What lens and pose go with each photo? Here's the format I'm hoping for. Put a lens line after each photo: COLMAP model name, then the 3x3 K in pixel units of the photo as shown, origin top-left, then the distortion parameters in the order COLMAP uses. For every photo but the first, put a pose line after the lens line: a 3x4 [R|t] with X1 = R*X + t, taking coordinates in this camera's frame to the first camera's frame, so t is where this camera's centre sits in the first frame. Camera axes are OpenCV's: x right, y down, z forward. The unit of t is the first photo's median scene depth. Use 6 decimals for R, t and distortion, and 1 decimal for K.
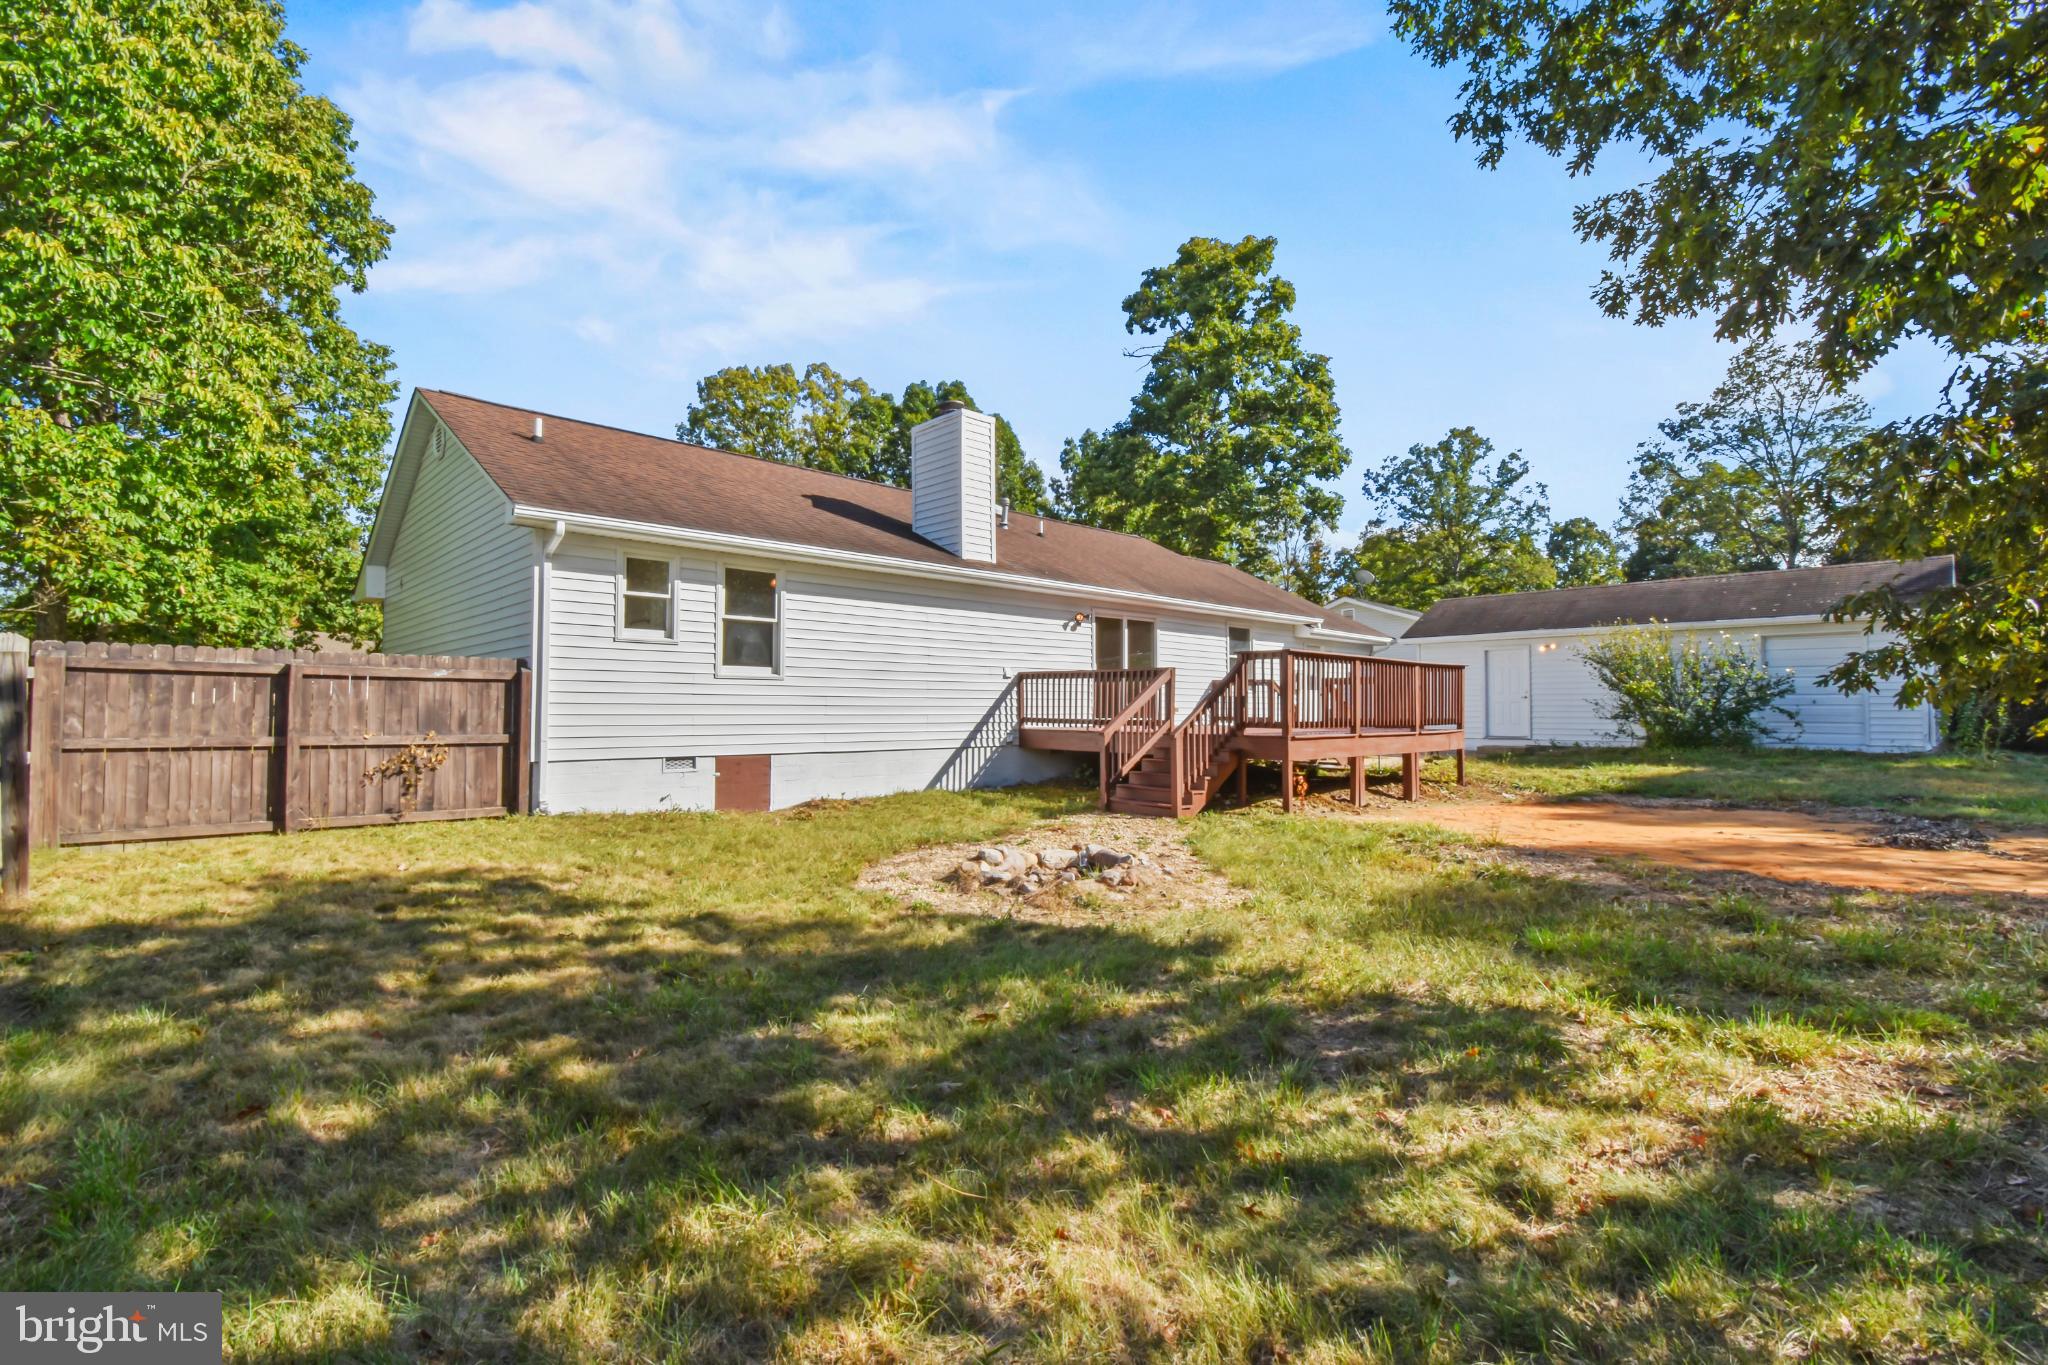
lens RADIAL K [[915.4, 0, 1024.0], [0, 915.4, 682.5], [0, 0, 1]] dist [0.038328, -0.026683]
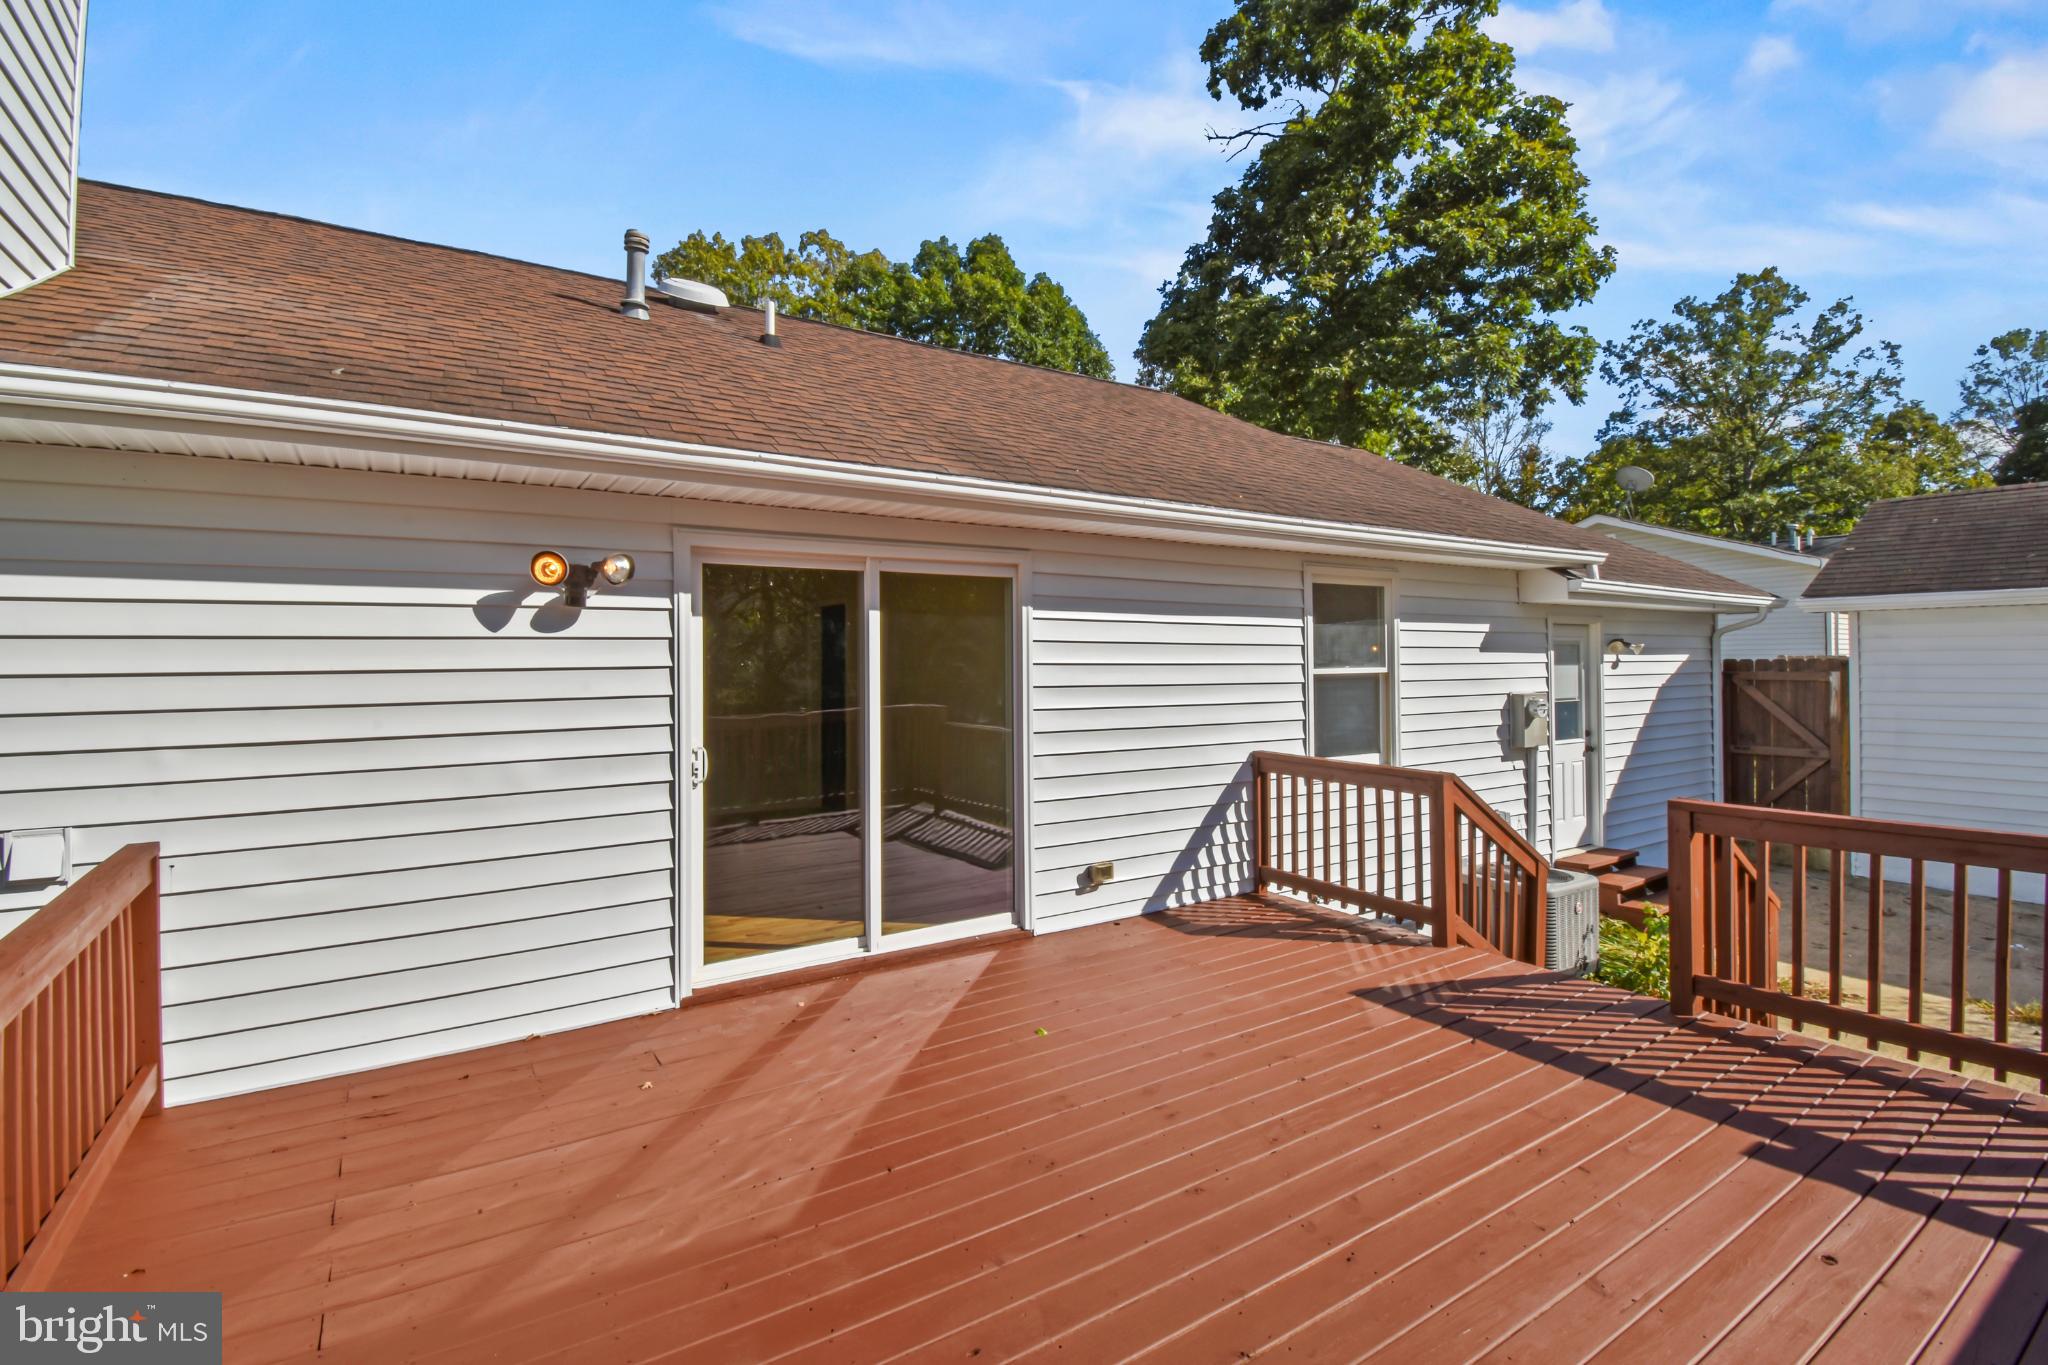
lens RADIAL K [[937.3, 0, 1022.7], [0, 937.3, 656.8], [0, 0, 1]] dist [0.029168, -0.030978]
pose [[0.984358, -0.009060, -0.175949, 0.096555], [0.013809, 0.999572, 0.025786, -0.024268], [0.175640, -0.027812, 0.984062, 0.349657]]
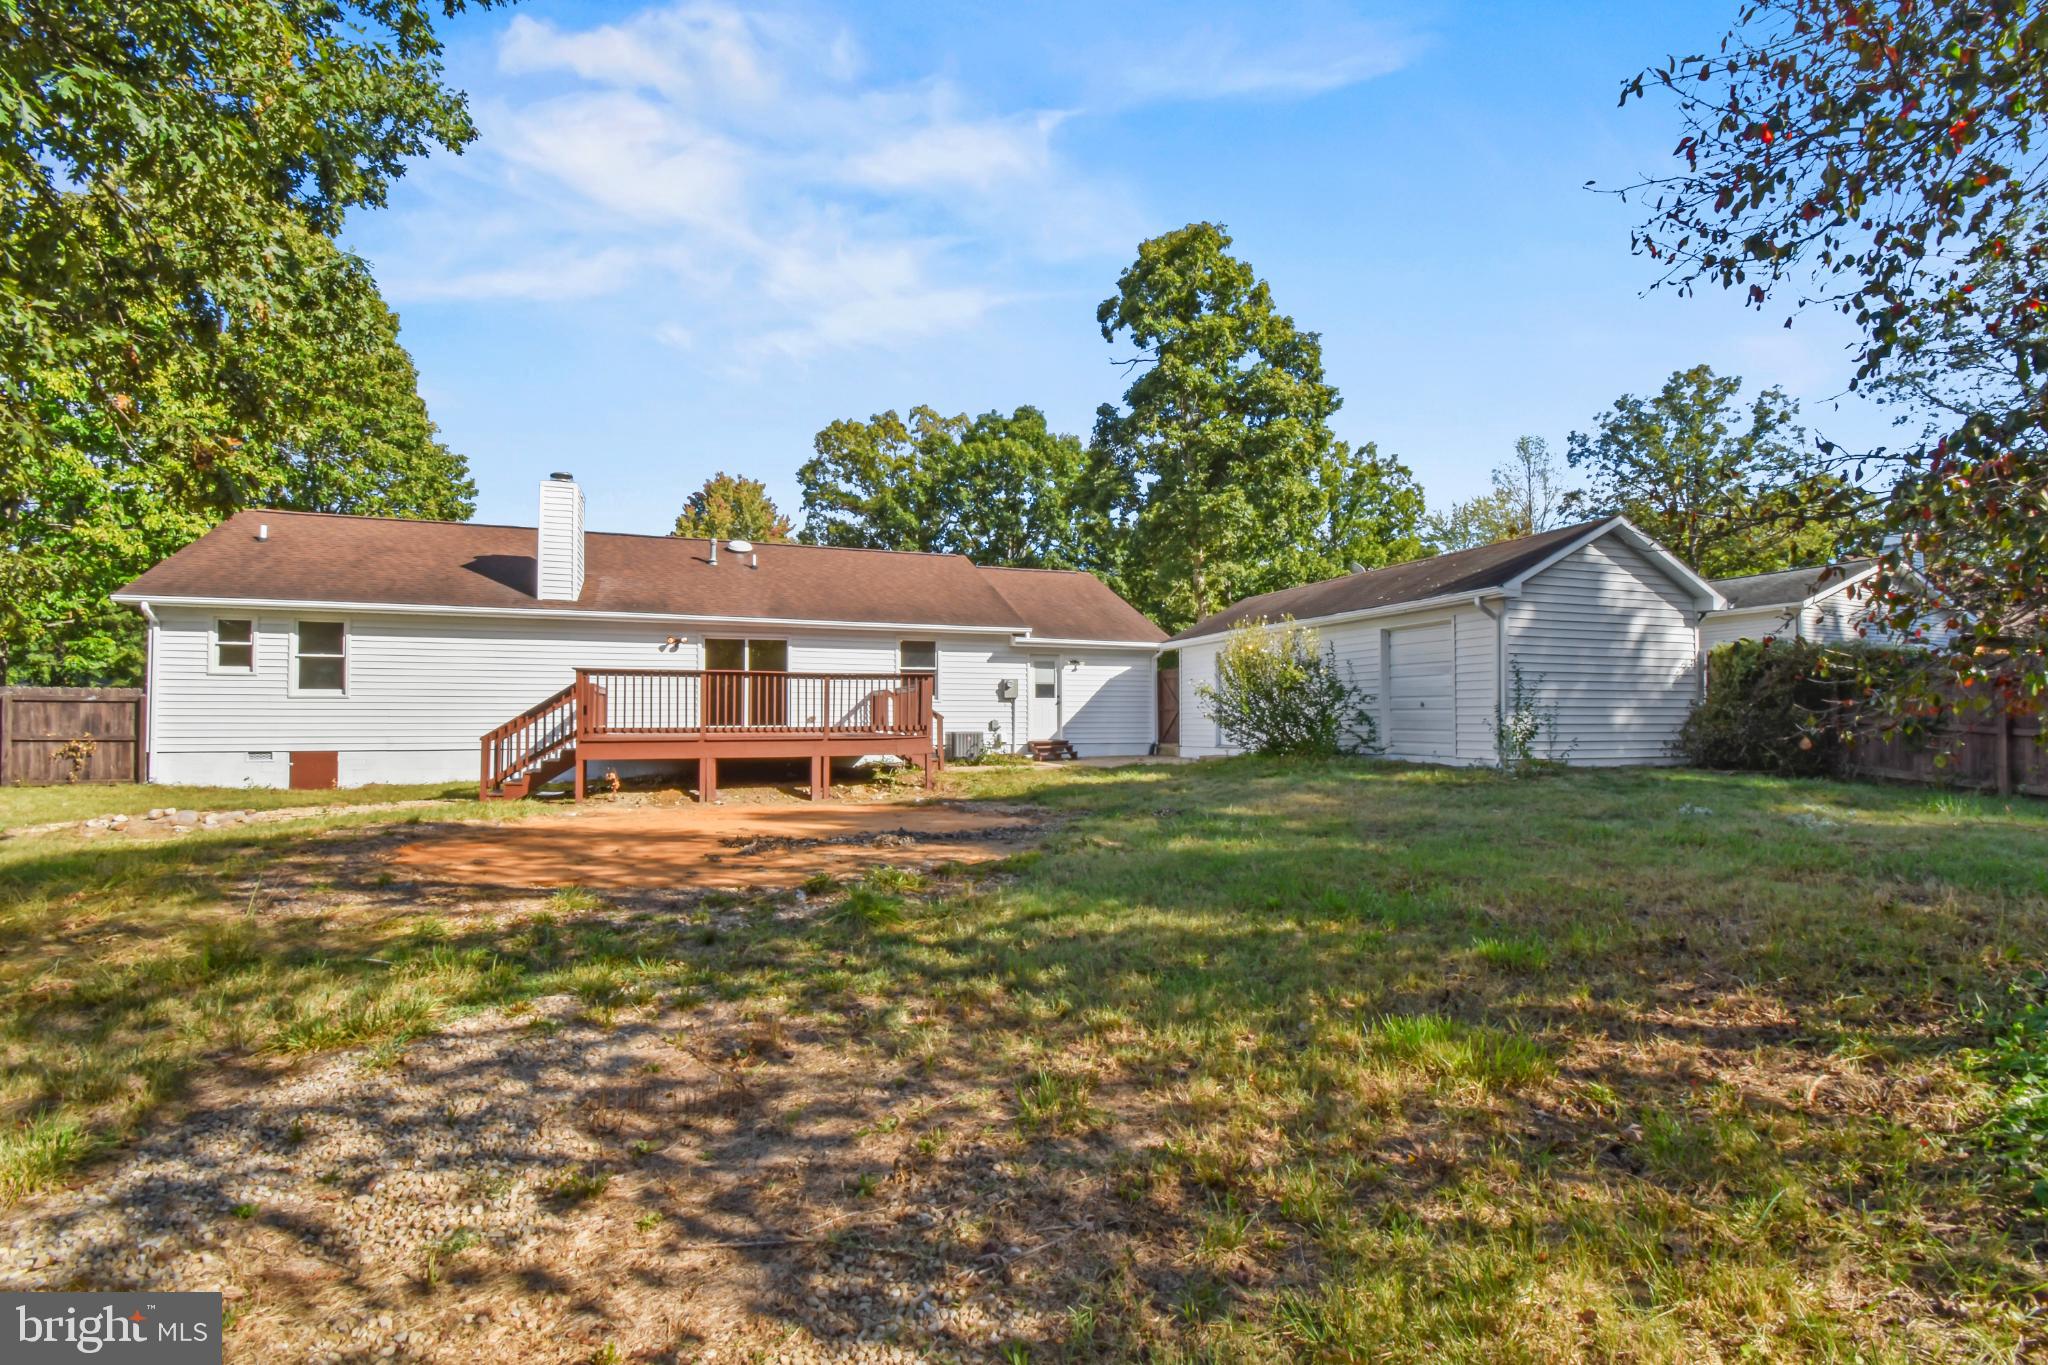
lens RADIAL K [[901.4, 0, 1020.4], [0, 901.4, 747.8], [0, 0, 1]] dist [0.000275, -0.000145]
pose [[0.919294, 0.009240, -0.393463, 0.414345], [0.014694, 0.998222, 0.057772, 0.002874], [0.393297, -0.058890, 0.917524, 0.044656]]
